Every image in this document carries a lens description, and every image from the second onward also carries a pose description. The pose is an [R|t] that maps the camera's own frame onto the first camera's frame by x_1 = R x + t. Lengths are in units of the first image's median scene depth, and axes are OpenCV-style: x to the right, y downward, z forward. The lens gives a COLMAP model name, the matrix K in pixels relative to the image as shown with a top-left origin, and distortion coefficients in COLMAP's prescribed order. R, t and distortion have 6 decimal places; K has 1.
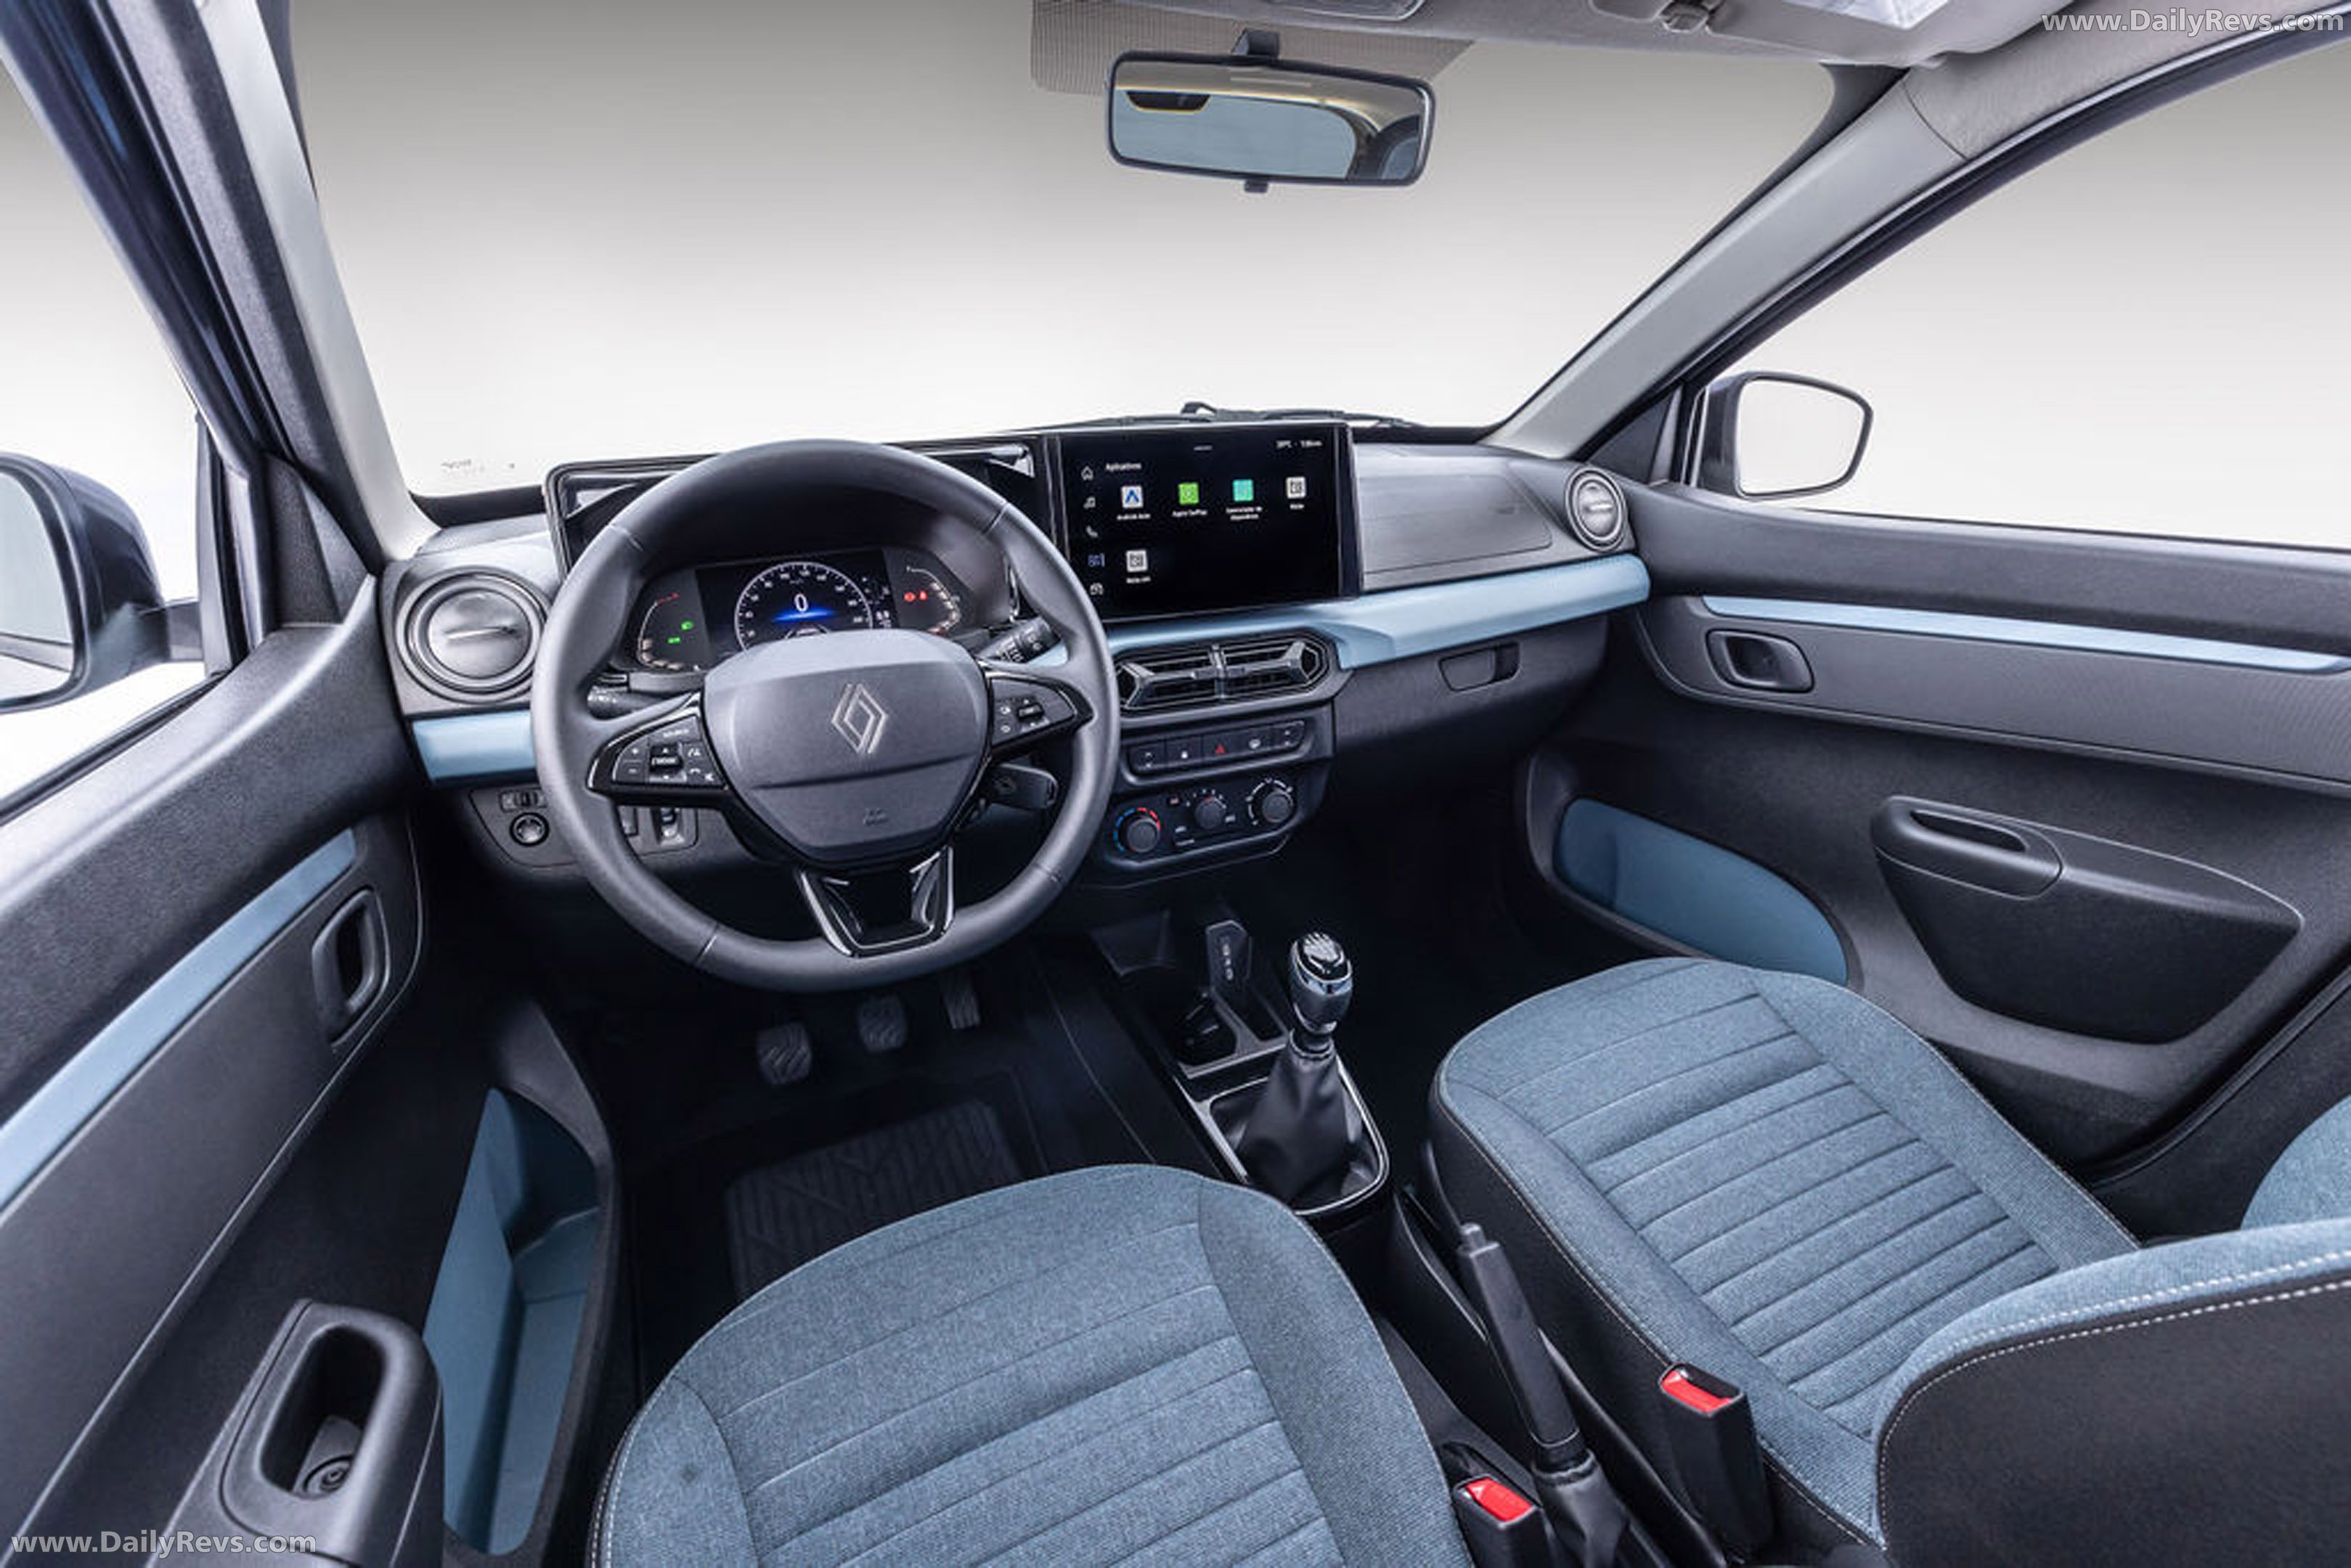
lens RADIAL K [[1030.8, 0, 1168.7], [0, 1030.8, 759.8], [0, 0, 1]] dist [0.004262, 0.000335]
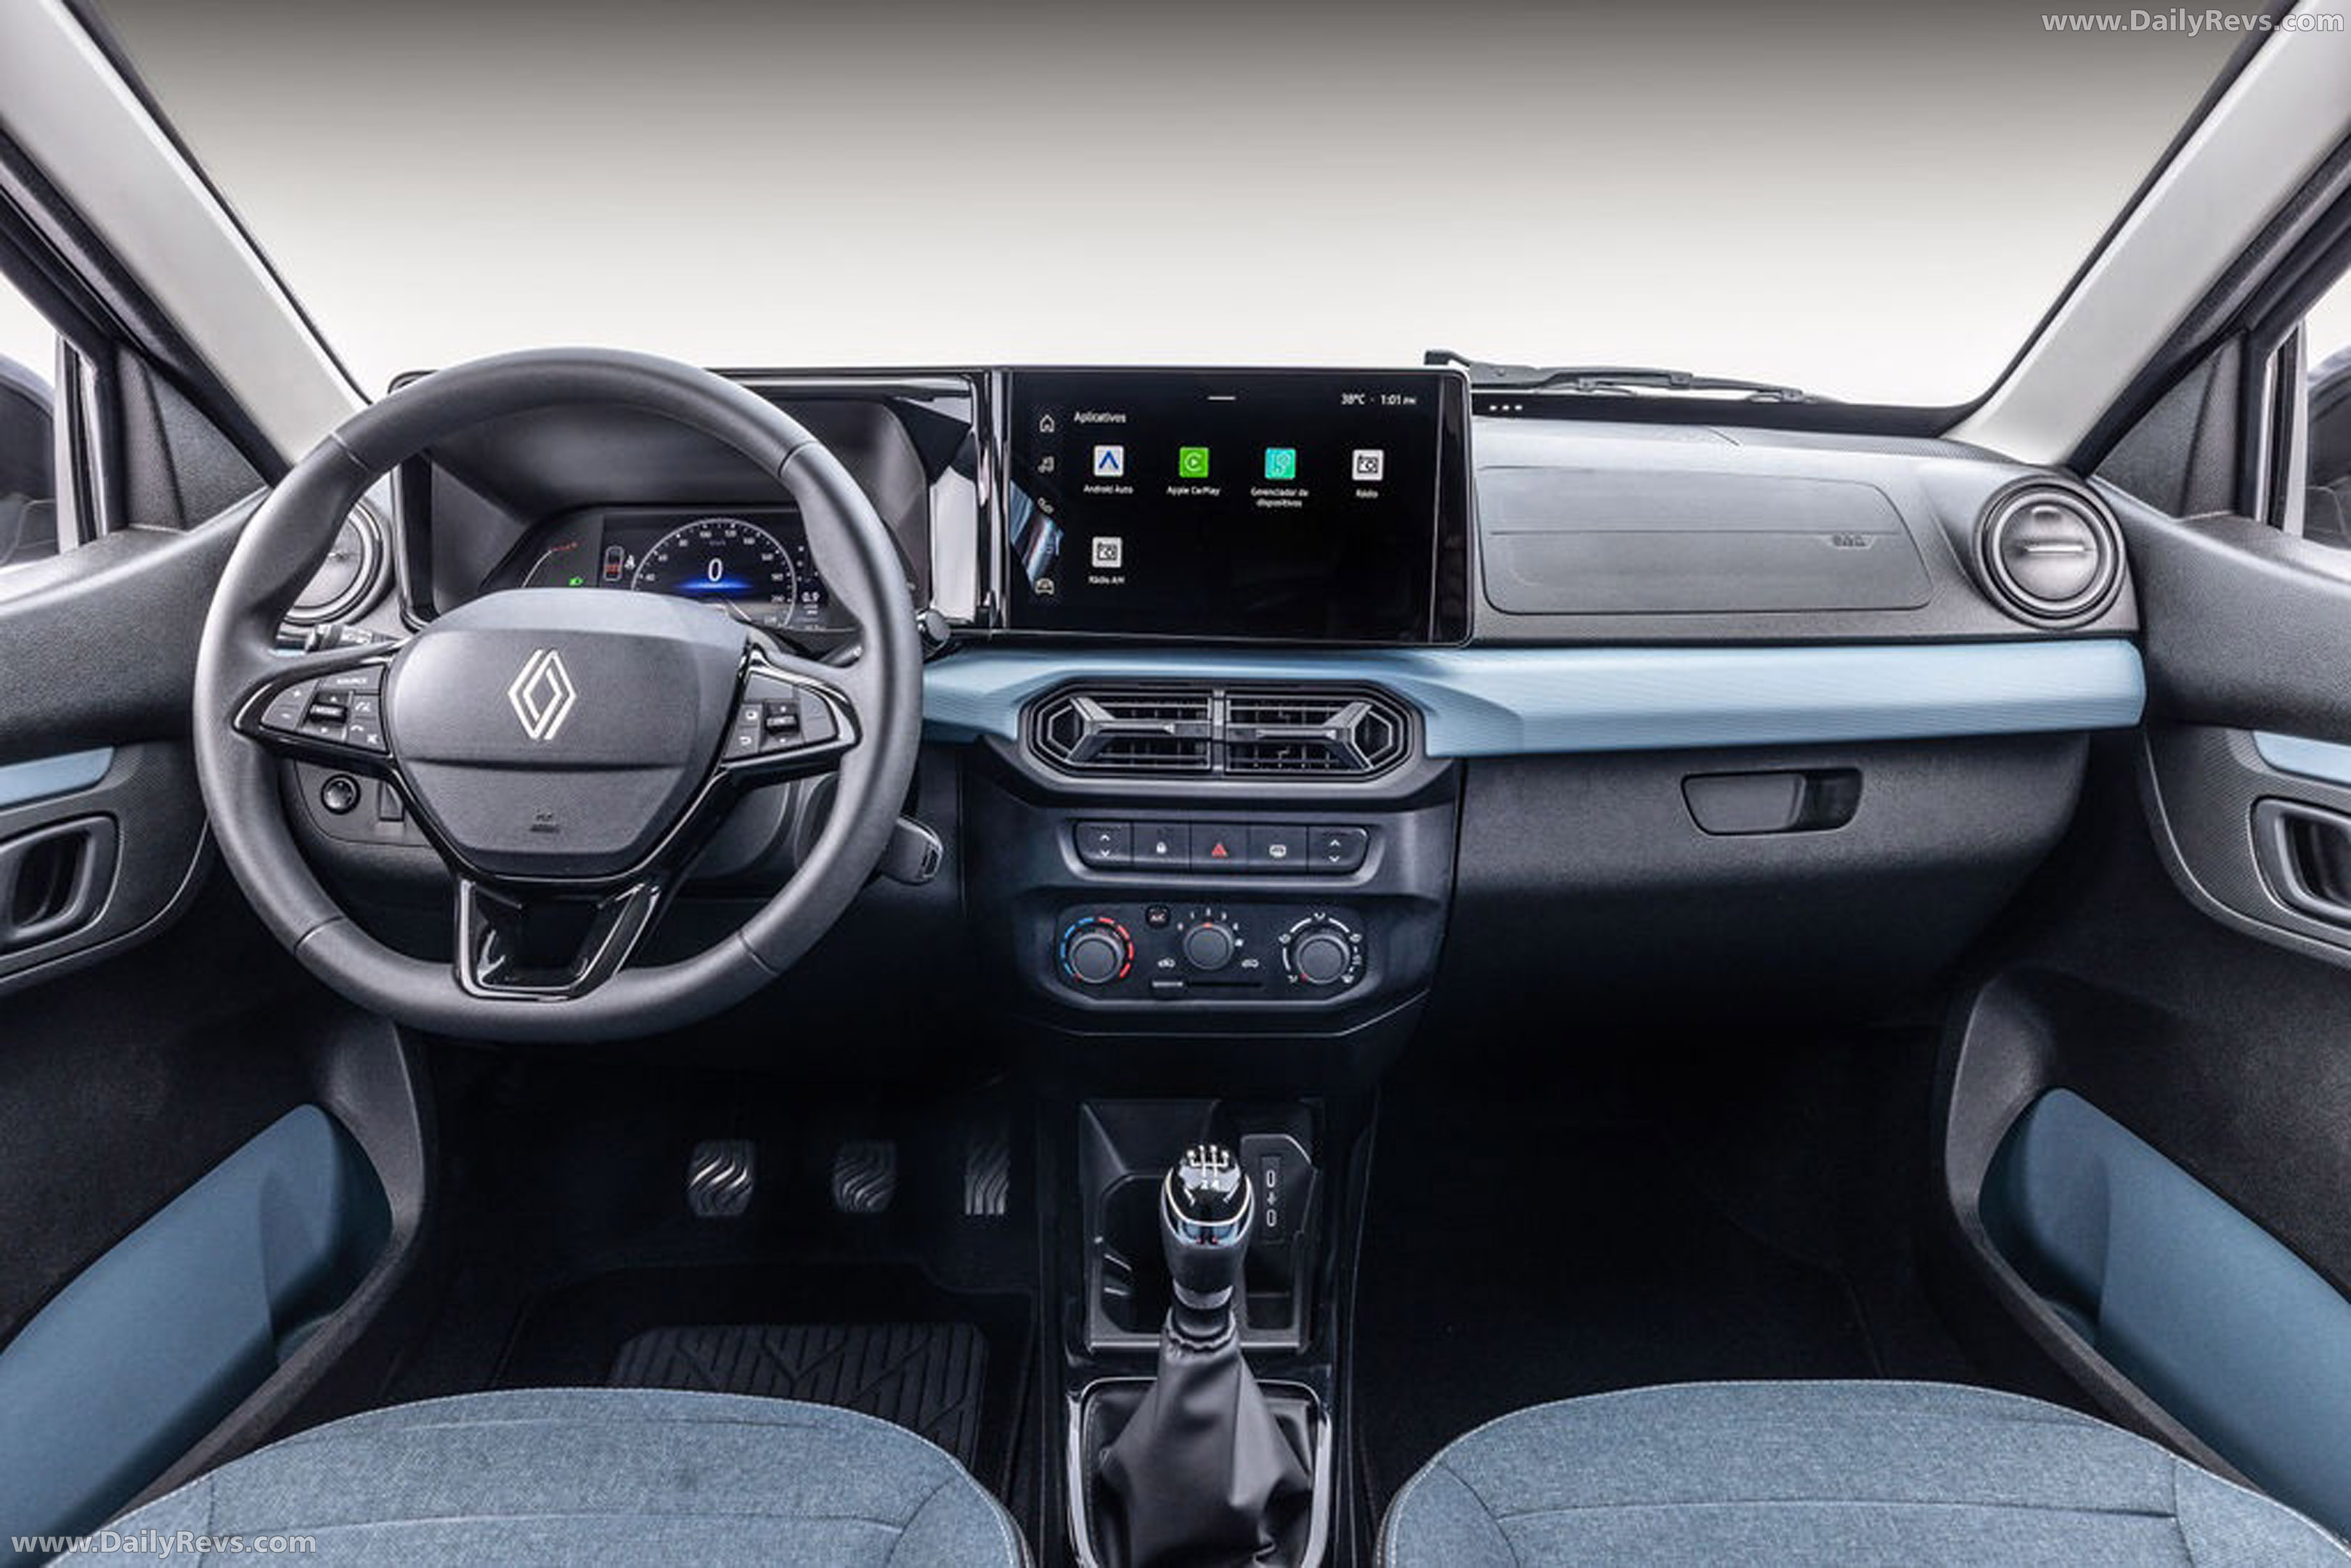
lens RADIAL K [[1558.1, 0, 1171.2], [0, 1558.1, 754.2], [0, 0, 1]] dist [0.018572, -0.004419]
pose [[0.904155, 0.134739, -0.405399, 0.449131], [-0.174037, 0.982817, -0.061501, -0.003710], [0.390146, 0.126161, 0.912069, 0.082546]]
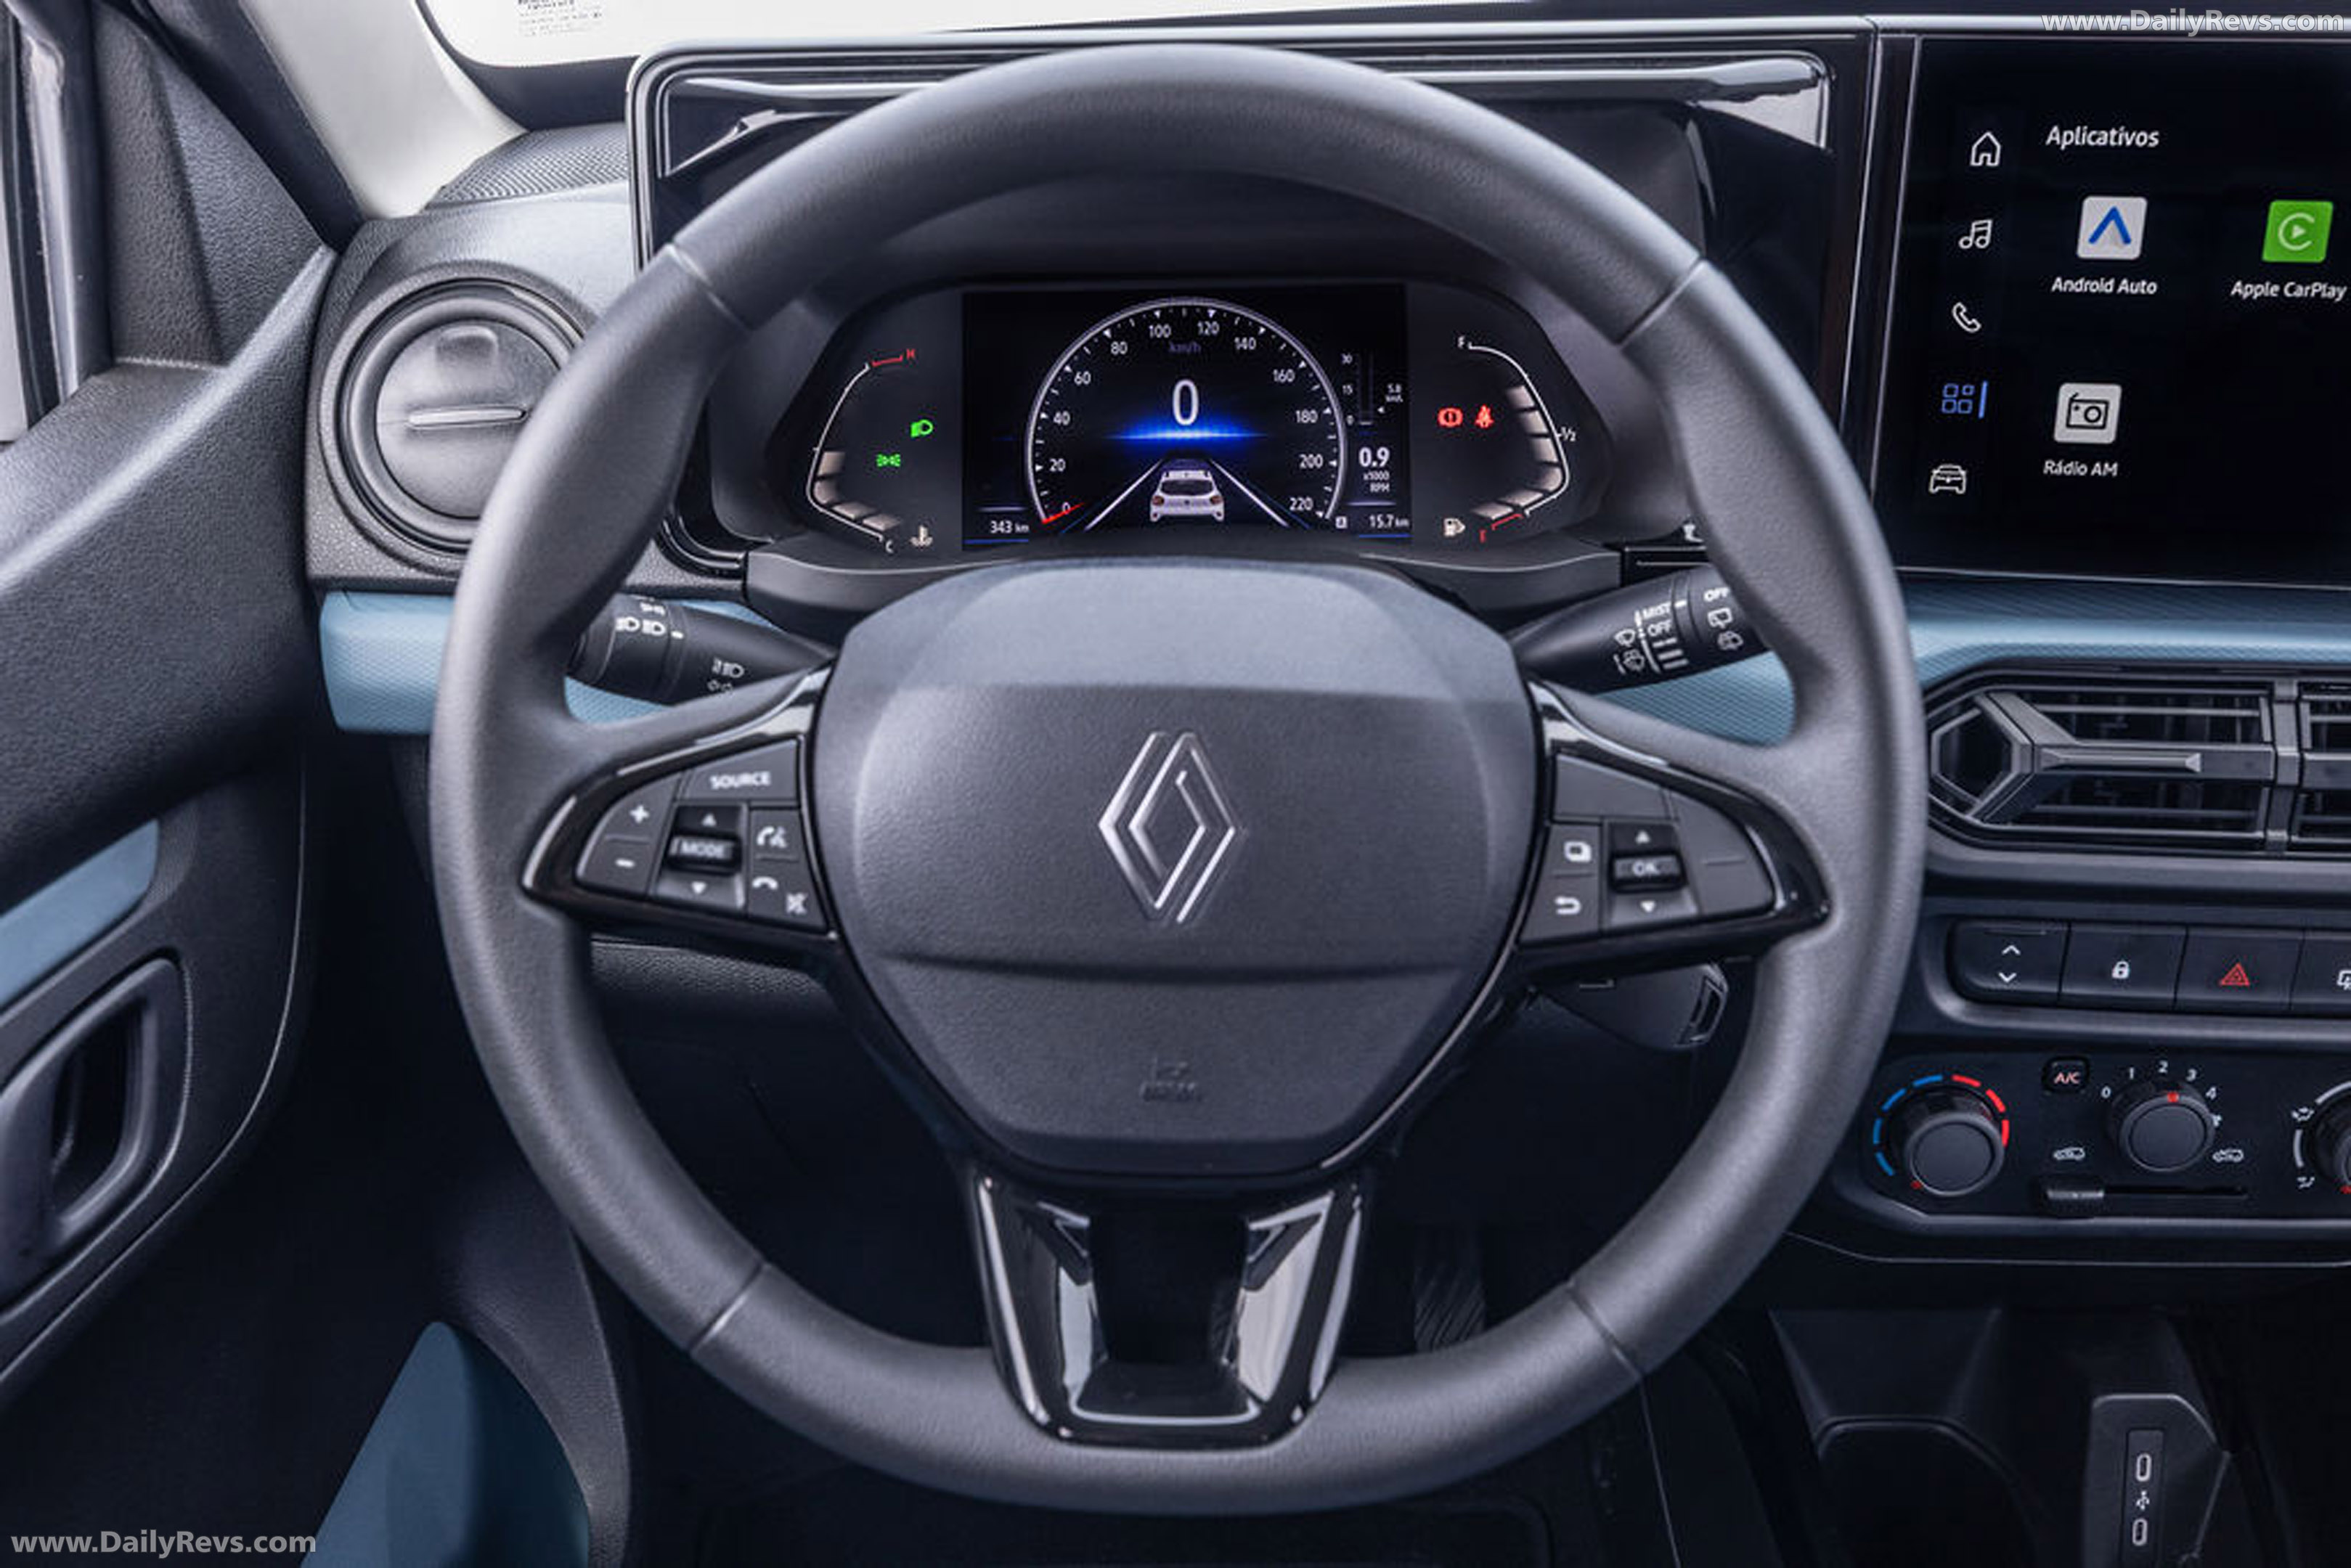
lens RADIAL K [[2238.0, 0, 1178.3], [0, 2238.0, 751.0], [0, 0, 1]] dist [0.012217, 0.000000]
pose [[0.901932, 0.196144, -0.384768, 0.005413], [-0.168032, 0.980094, 0.105743, -0.111150], [0.397850, -0.030720, 0.916936, 0.191465]]
